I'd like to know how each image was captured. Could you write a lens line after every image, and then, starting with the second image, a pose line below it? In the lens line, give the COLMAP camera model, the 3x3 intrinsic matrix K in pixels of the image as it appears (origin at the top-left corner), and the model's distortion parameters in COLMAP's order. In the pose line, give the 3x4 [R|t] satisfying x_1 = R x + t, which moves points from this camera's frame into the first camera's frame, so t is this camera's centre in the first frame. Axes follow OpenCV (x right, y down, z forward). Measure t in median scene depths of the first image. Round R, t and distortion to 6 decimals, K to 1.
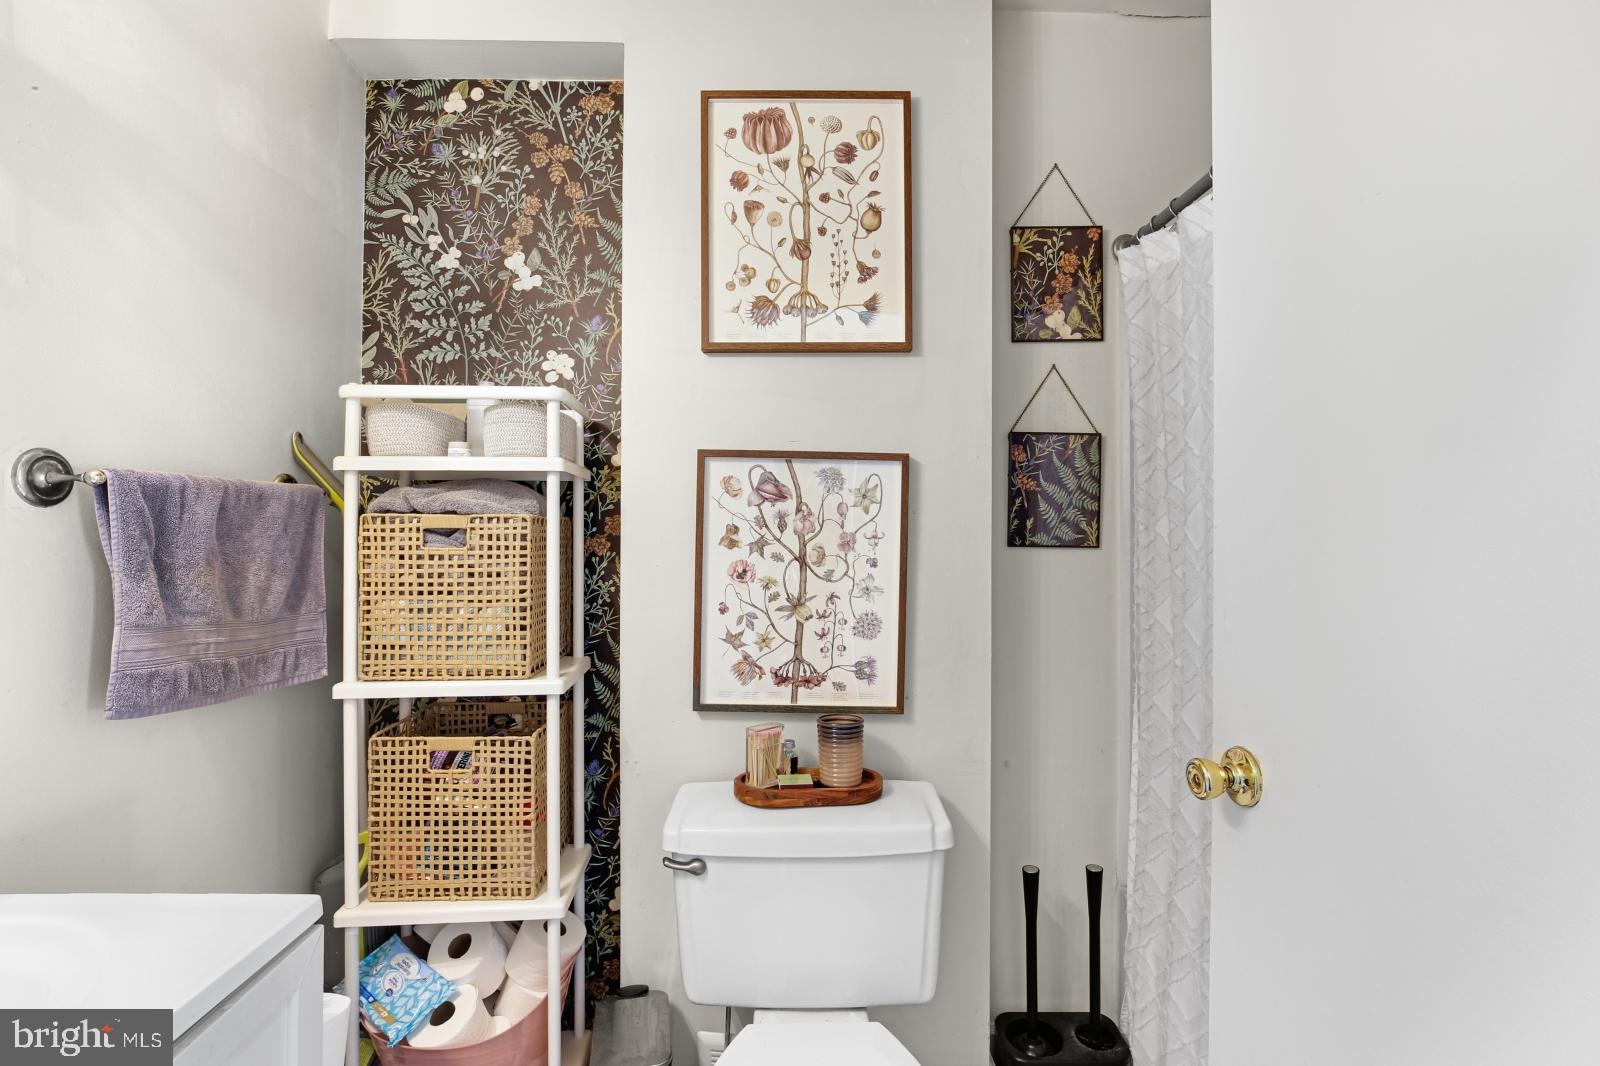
lens RADIAL K [[737.4, 0, 800.0], [0, 737.4, 526.3], [0, 0, 1]] dist [-0.014534, -0.000061]
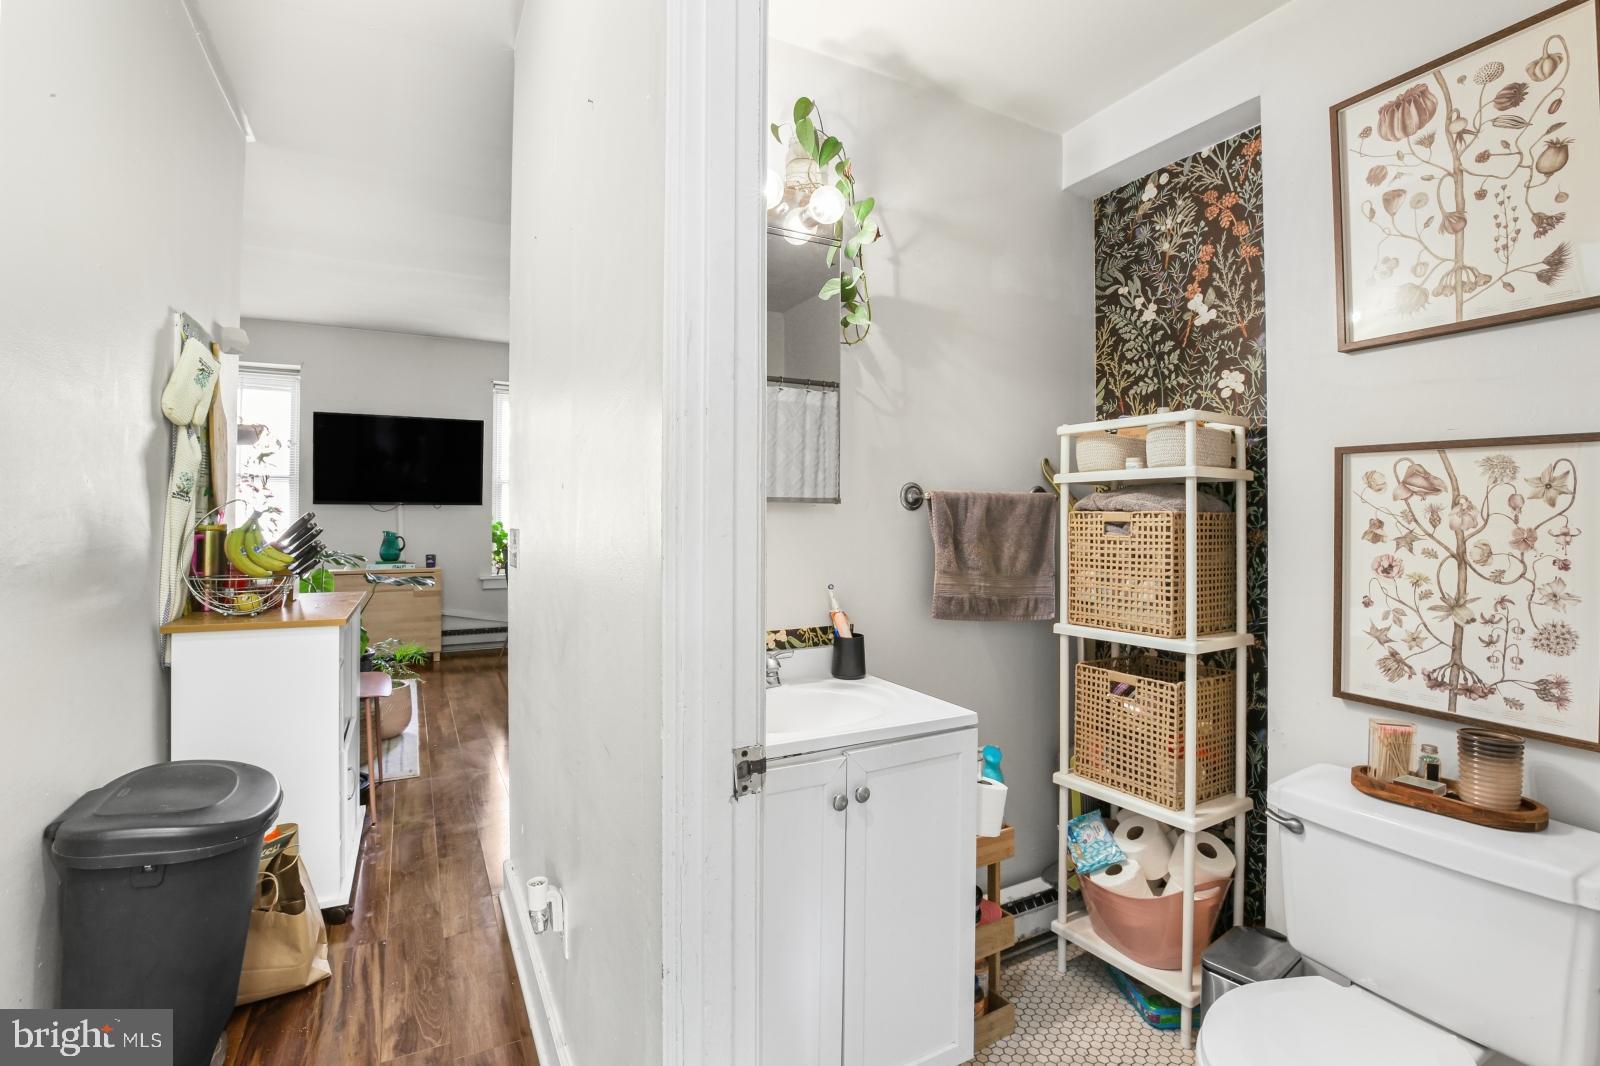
lens RADIAL K [[740.8, 0, 801.6], [0, 740.8, 530.1], [0, 0, 1]] dist [-0.012578, 0.000273]
pose [[0.451072, 0.014607, -0.892368, 0.457491], [0.000722, 0.999860, 0.016731, -0.004678], [0.892487, -0.008191, 0.450998, -0.151764]]
